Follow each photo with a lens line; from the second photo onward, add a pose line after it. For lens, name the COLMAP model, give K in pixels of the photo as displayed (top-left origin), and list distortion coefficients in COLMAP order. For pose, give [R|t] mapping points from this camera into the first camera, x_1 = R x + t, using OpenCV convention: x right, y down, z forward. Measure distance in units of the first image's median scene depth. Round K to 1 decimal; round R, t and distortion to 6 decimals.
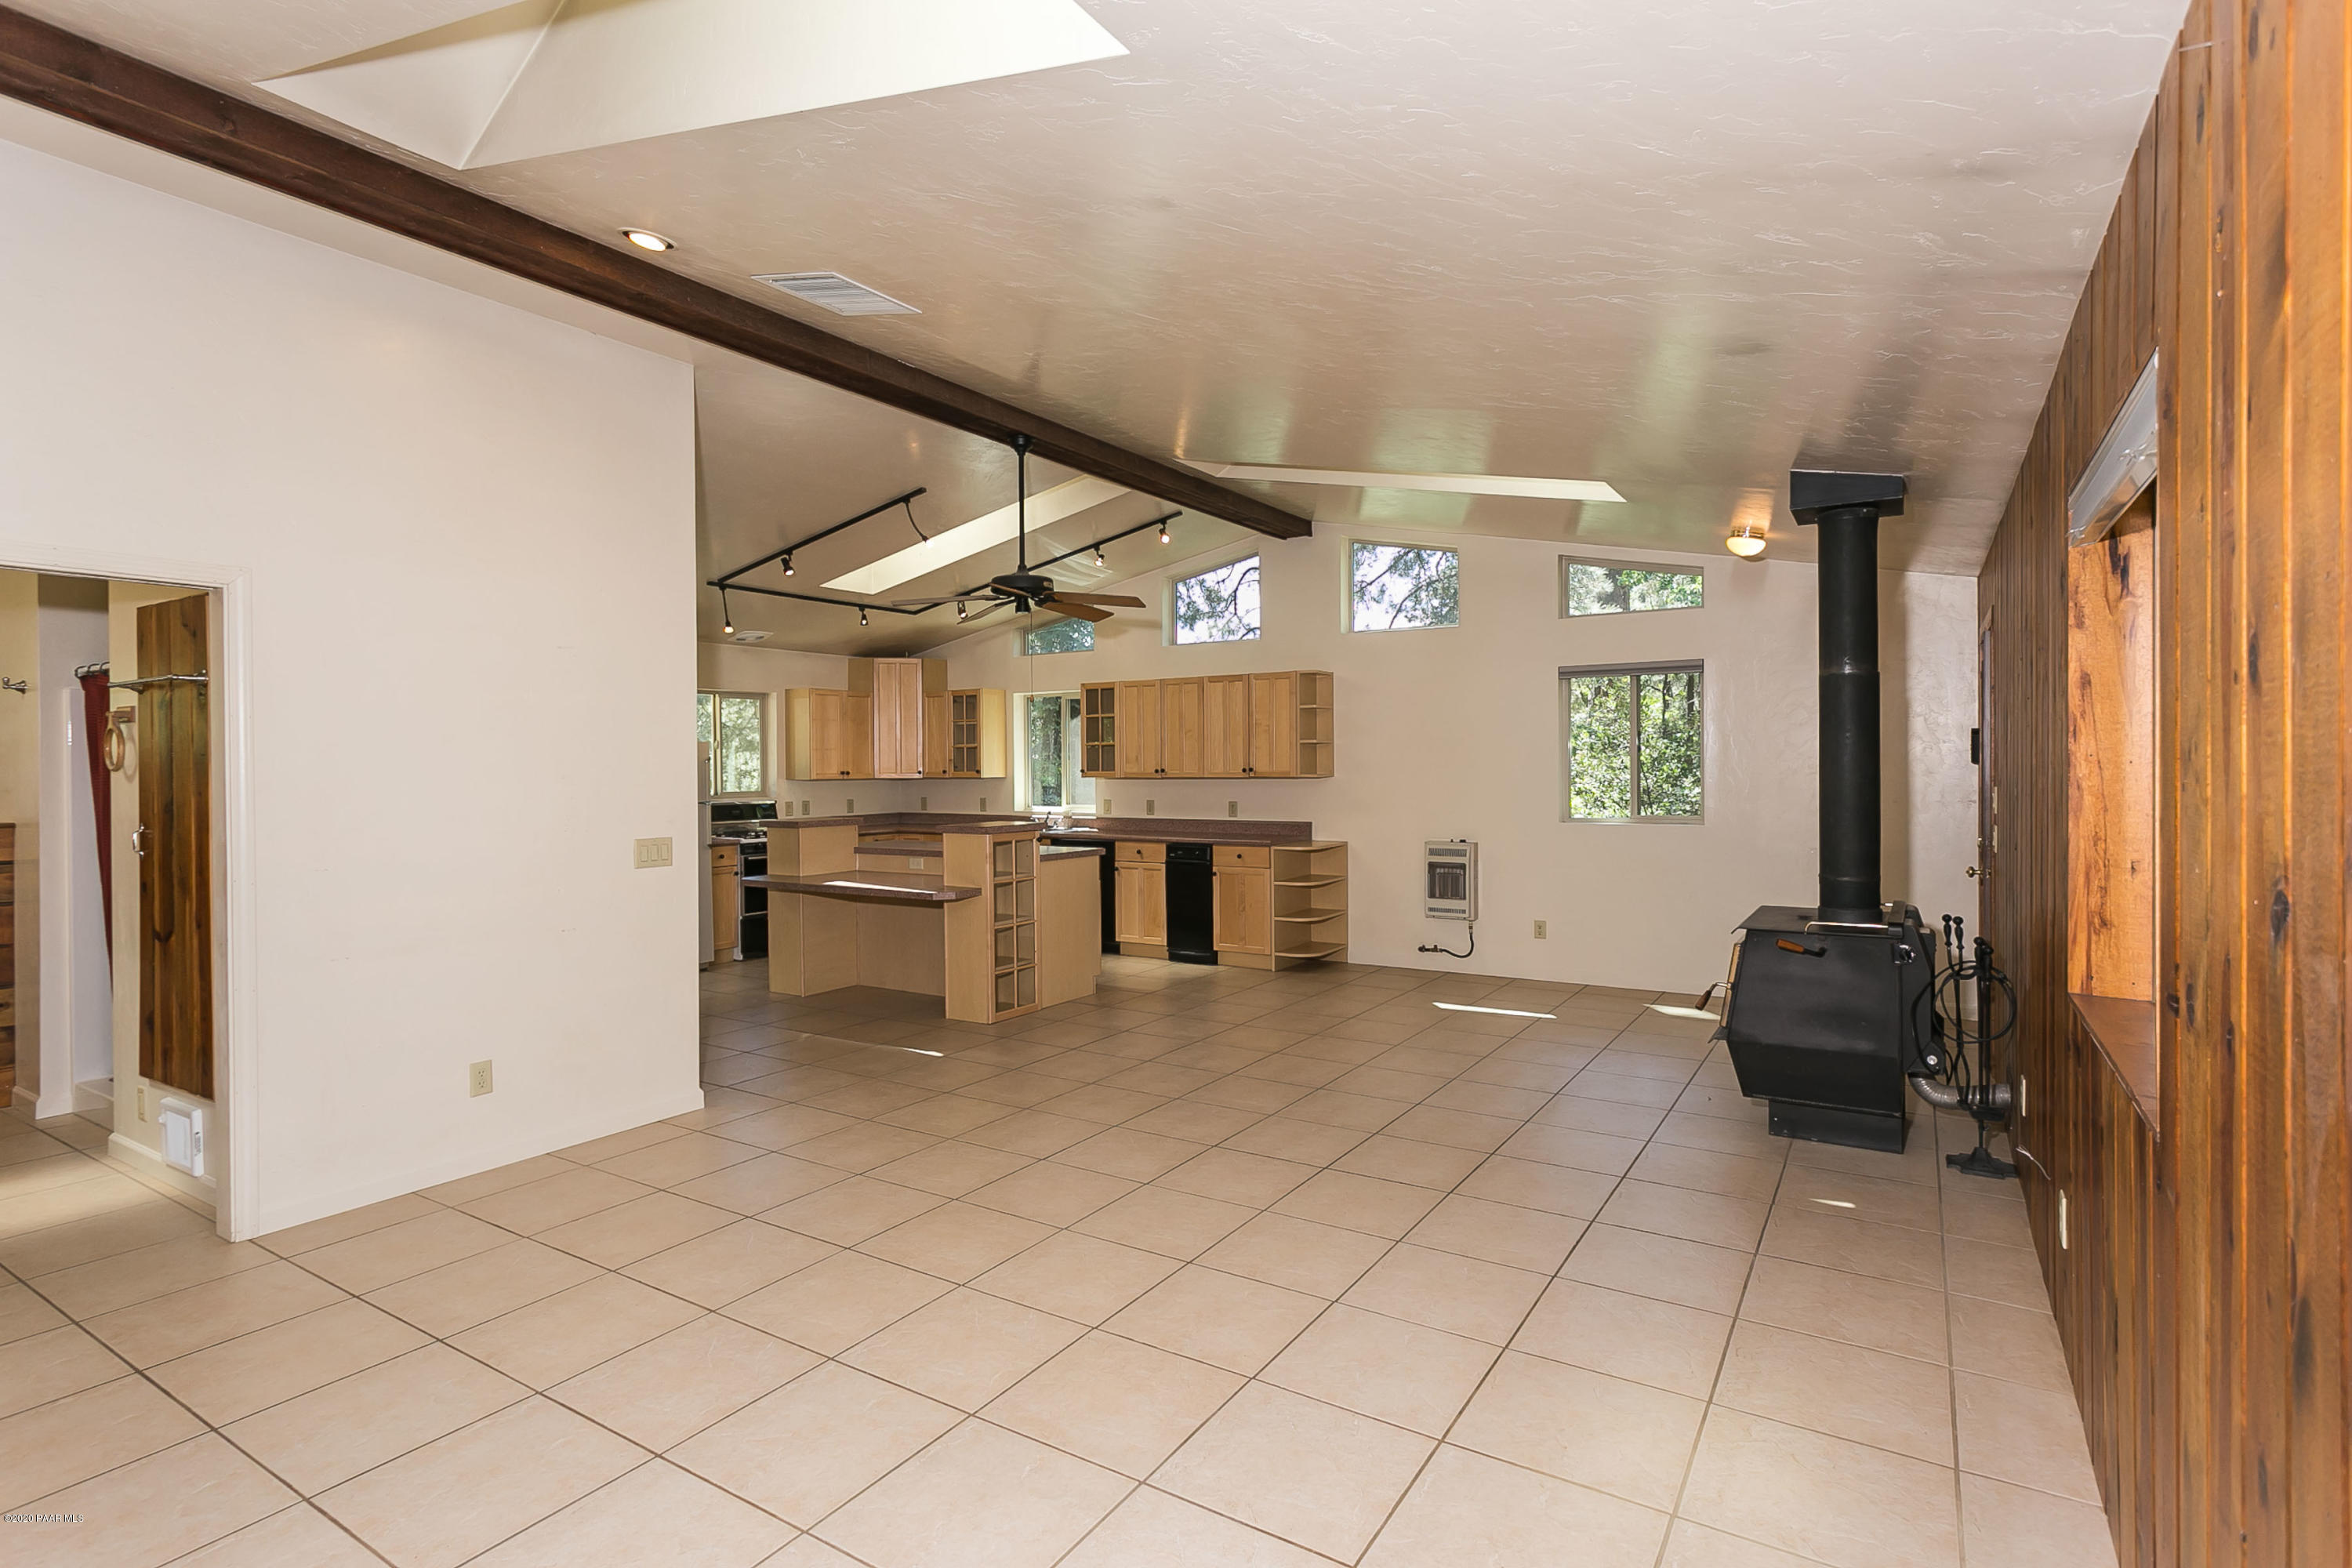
lens RADIAL K [[1146.4, 0, 1176.0], [0, 1146.4, 784.0], [0, 0, 1]] dist [0.000364, -0.000005]
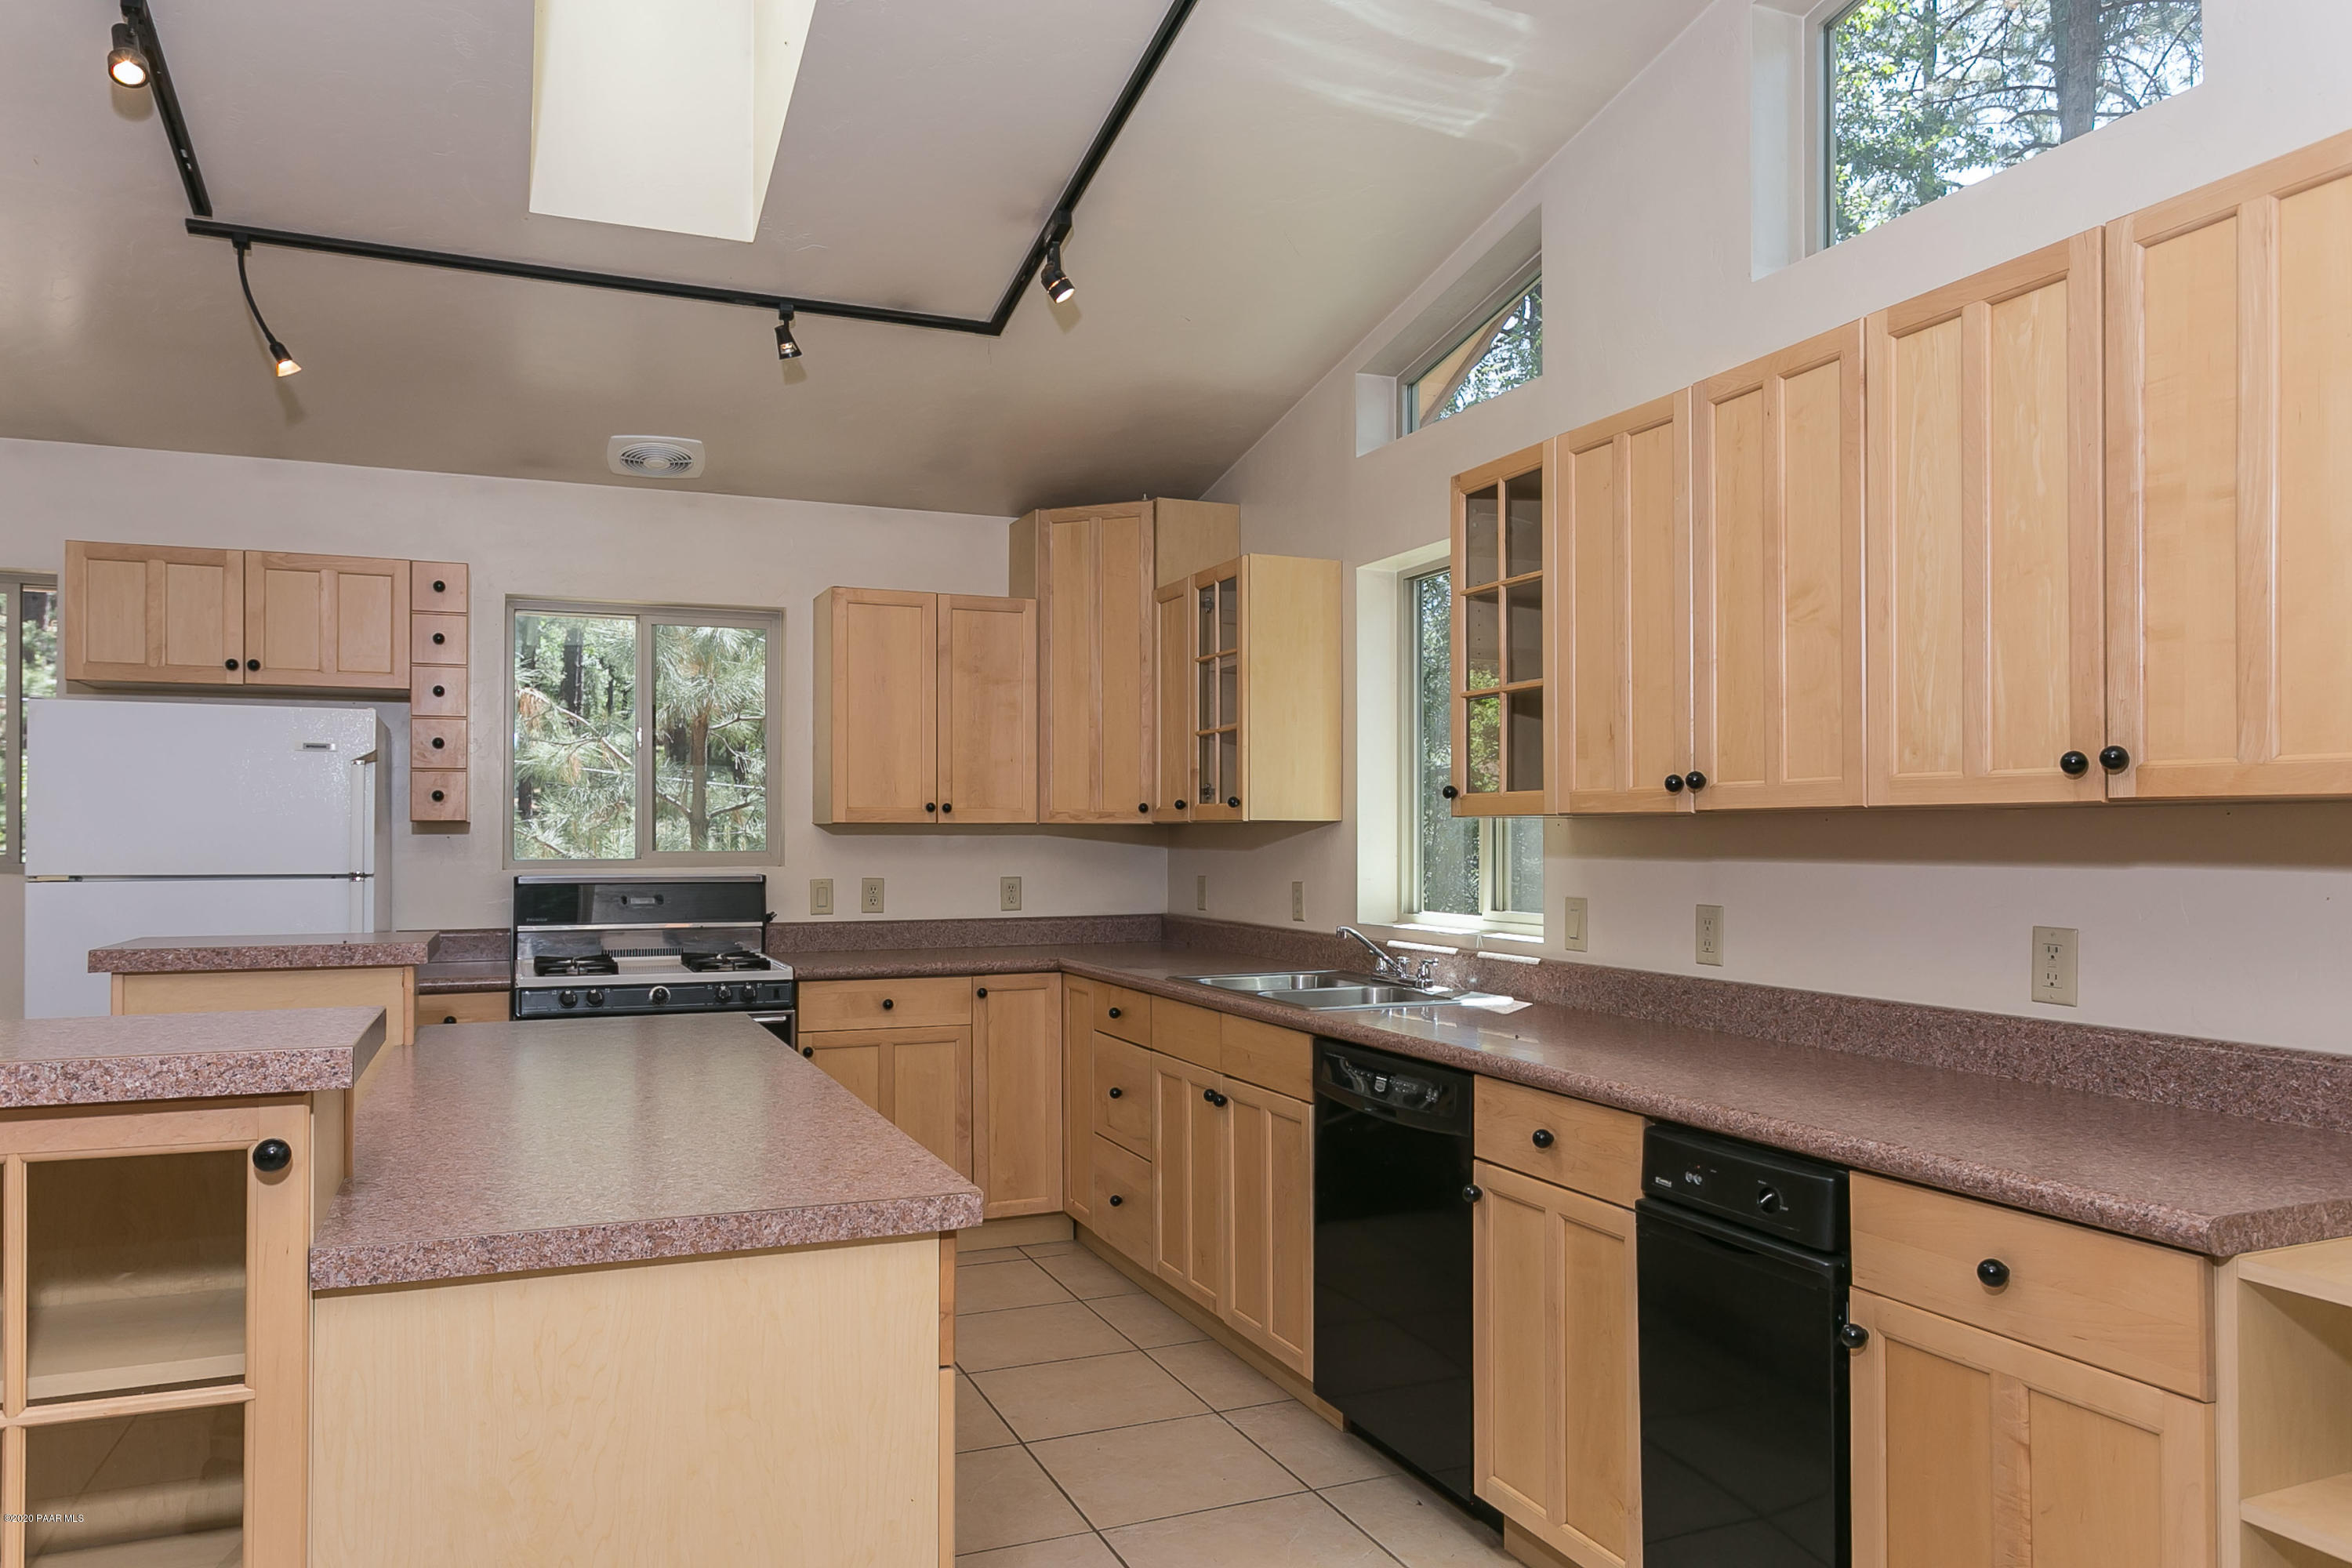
lens RADIAL K [[1528.4, 0, 1176.0], [0, 1528.4, 784.0], [0, 0, 1]] dist [0.004122, 0.001132]
pose [[0.825308, -0.012058, -0.564554, 0.069509], [-0.016858, 0.998800, -0.045978, 0.004902], [0.564431, 0.047463, 0.824114, 0.639848]]
